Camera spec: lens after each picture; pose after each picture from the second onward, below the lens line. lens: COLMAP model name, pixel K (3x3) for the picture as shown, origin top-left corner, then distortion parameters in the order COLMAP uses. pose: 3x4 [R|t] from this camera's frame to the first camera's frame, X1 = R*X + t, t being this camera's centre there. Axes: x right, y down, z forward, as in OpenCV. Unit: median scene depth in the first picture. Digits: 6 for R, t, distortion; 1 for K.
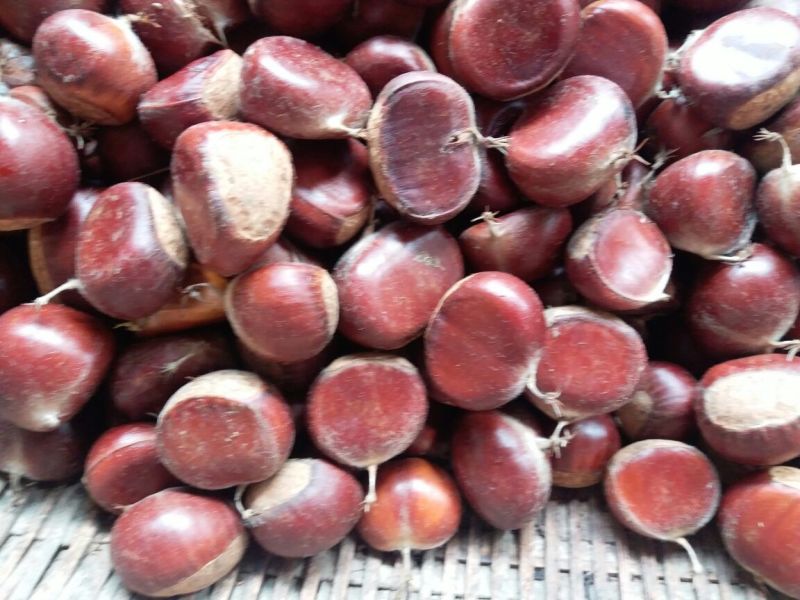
lens RADIAL K [[634.6, 0, 400.0], [0, 634.6, 300.0], [0, 0, 1]] dist [0.094346, -0.168861]
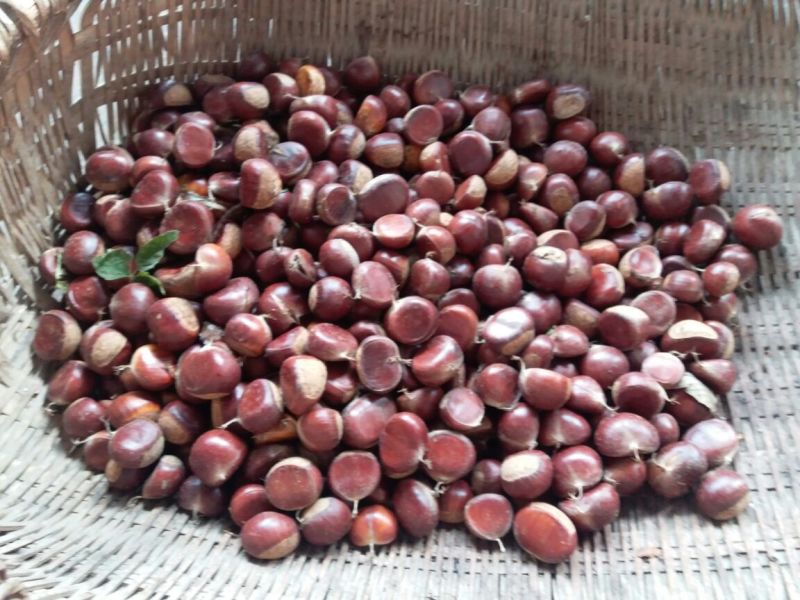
lens RADIAL K [[634.6, 0, 400.0], [0, 634.6, 300.0], [0, 0, 1]] dist [0.094346, -0.168861]
pose [[0.999881, -0.011785, -0.009930, 0.147801], [0.007978, 0.947145, -0.320707, 0.321188], [0.013185, 0.320590, 0.947126, -1.424568]]
